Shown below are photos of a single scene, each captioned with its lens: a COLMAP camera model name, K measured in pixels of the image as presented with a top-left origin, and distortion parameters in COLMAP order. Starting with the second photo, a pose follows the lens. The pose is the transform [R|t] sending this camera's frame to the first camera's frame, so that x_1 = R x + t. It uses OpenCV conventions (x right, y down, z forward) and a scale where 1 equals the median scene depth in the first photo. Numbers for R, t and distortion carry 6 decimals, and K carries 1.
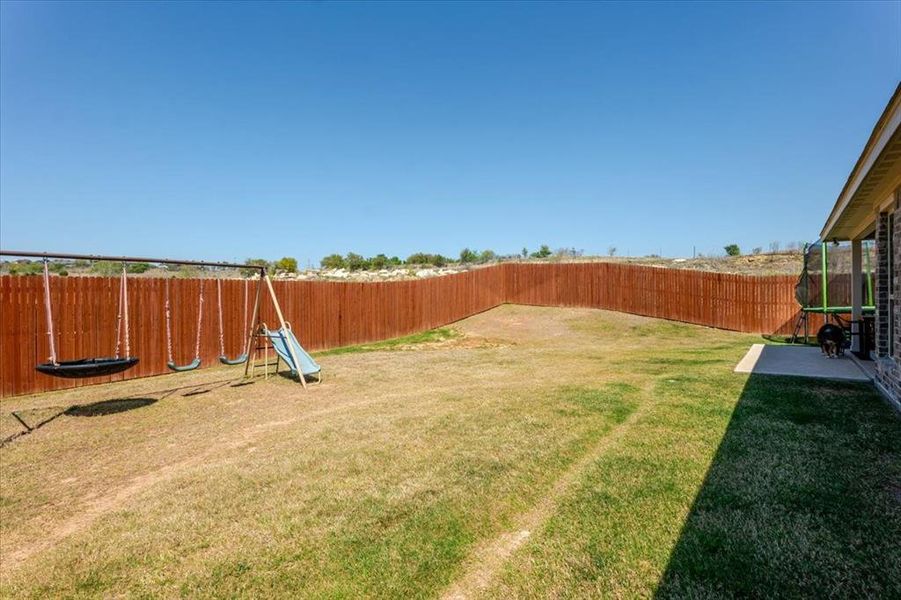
lens RADIAL K [[416.0, 0, 452.4], [0, 416.0, 299.1], [0, 0, 1]] dist [-0.004100, 0.000074]
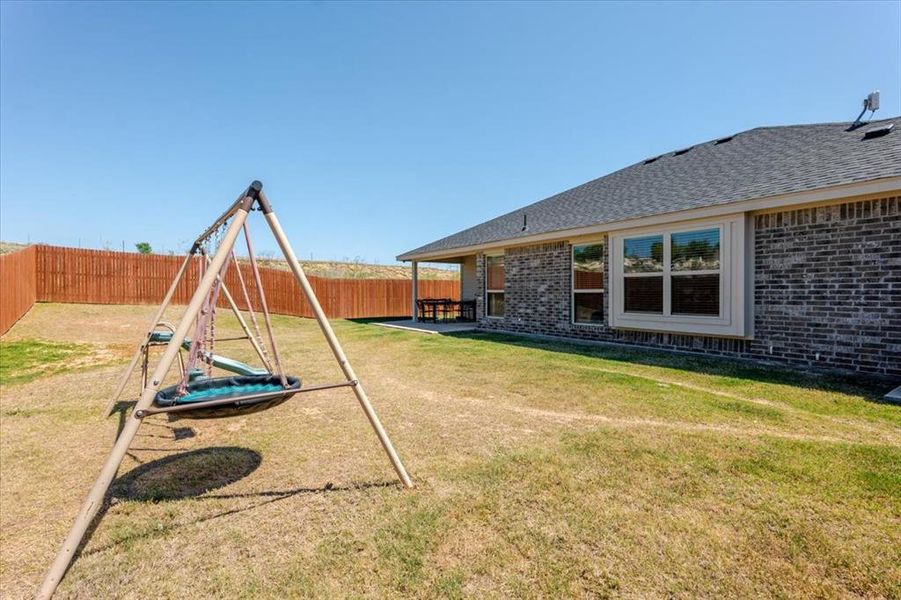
lens RADIAL K [[416.0, 0, 452.4], [0, 416.0, 299.1], [0, 0, 1]] dist [-0.004100, 0.000074]
pose [[0.288860, -0.009741, 0.957322, -0.401370], [0.008392, 0.999936, 0.007642, 0.005283], [-0.957335, 0.005827, 0.288923, 0.154765]]
